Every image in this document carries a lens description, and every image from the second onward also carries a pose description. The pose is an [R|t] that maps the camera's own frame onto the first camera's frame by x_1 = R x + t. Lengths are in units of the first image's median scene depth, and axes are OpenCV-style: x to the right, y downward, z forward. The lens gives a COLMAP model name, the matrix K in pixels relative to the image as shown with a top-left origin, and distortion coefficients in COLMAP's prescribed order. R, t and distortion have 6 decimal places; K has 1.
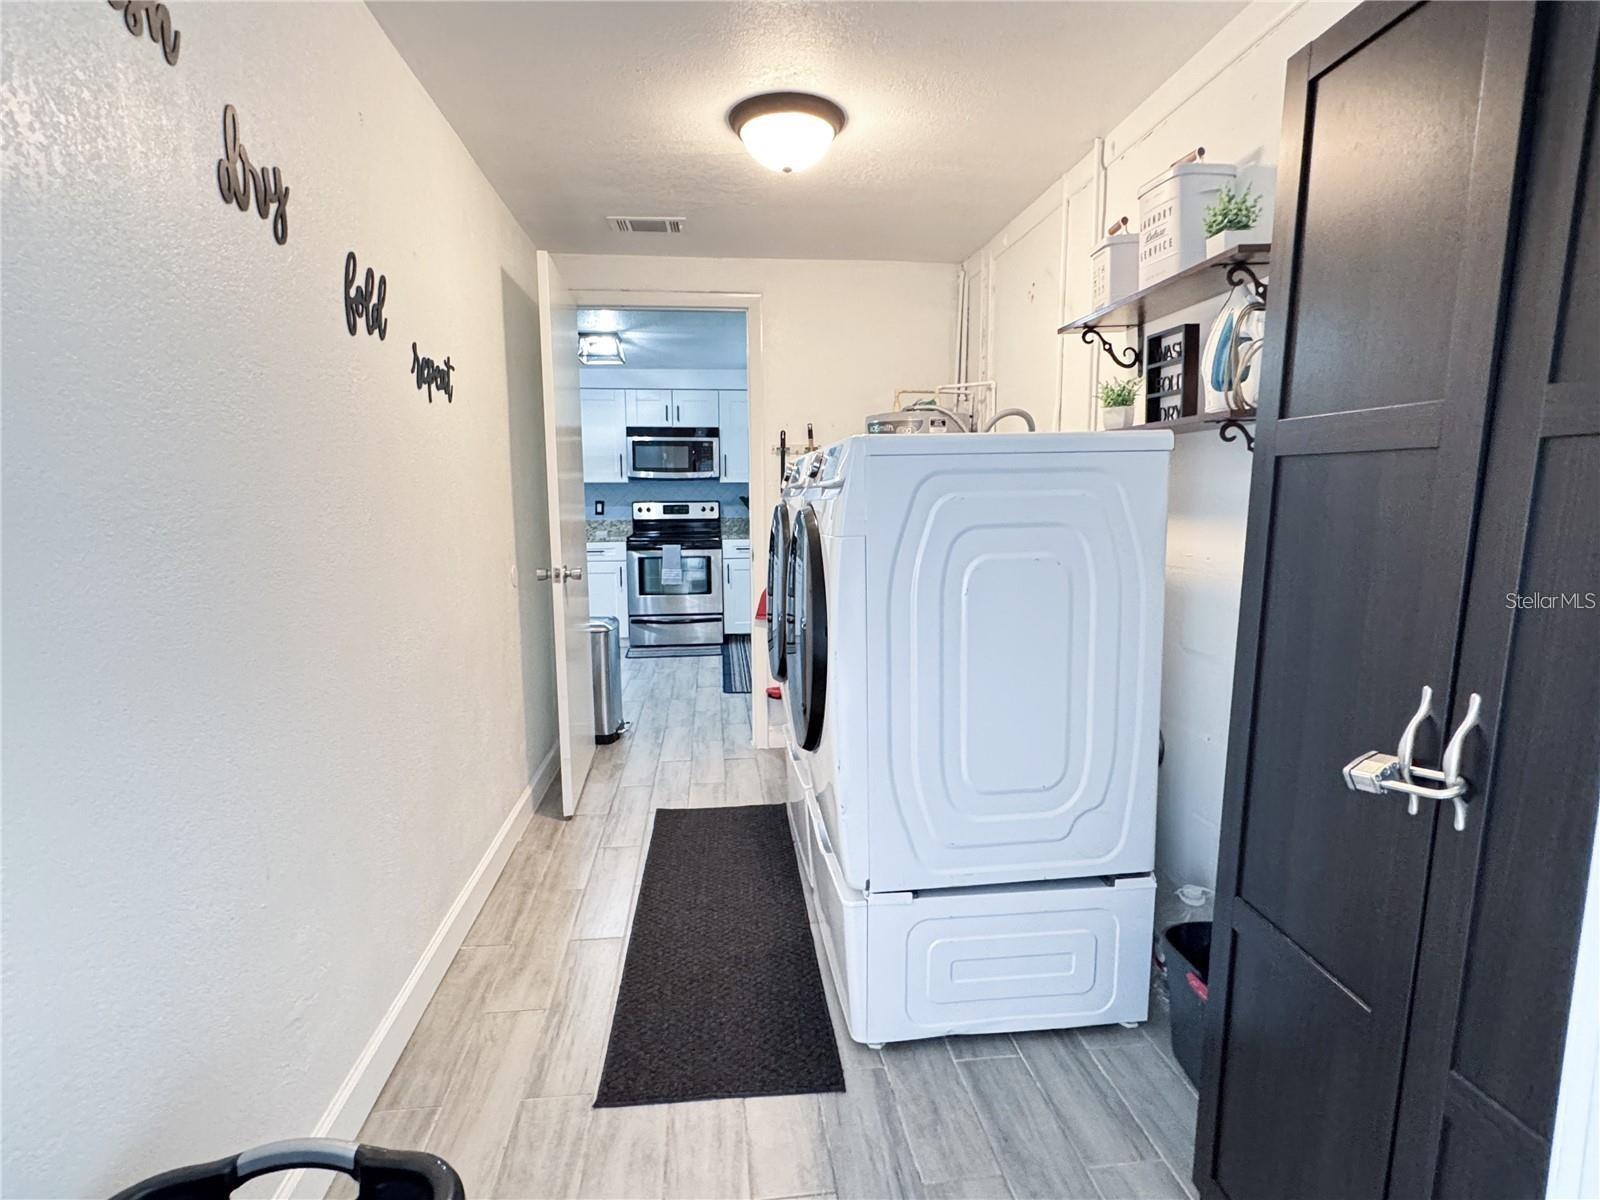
lens RADIAL K [[804.0, 0, 801.3], [0, 804.0, 602.3], [0, 0, 1]] dist [-0.000356, -0.000004]
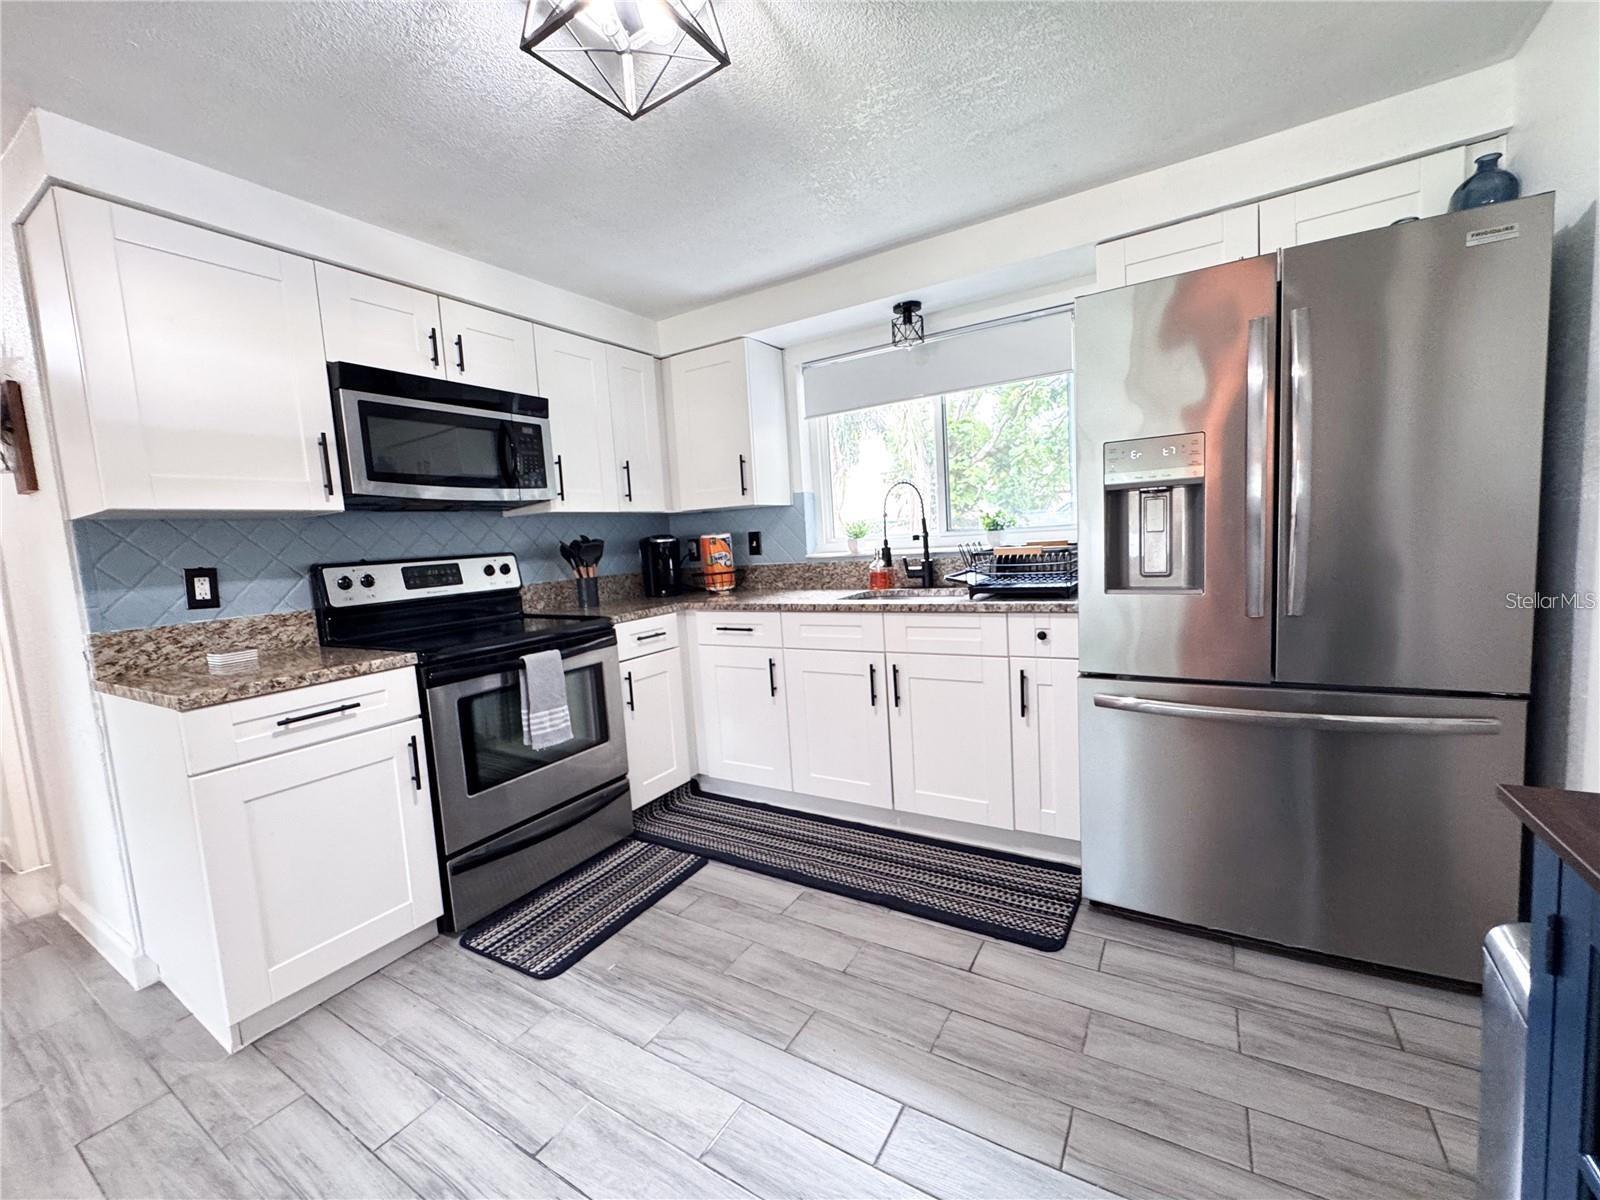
lens RADIAL K [[646.5, 0, 797.1], [0, 646.5, 602.7], [0, 0, 1]] dist [-0.010750, -0.000072]
pose [[0.615403, -0.110307, 0.780456, -0.325088], [0.164142, 0.986386, 0.009984, -0.074991], [-0.770933, 0.121961, 0.625131, 0.656185]]
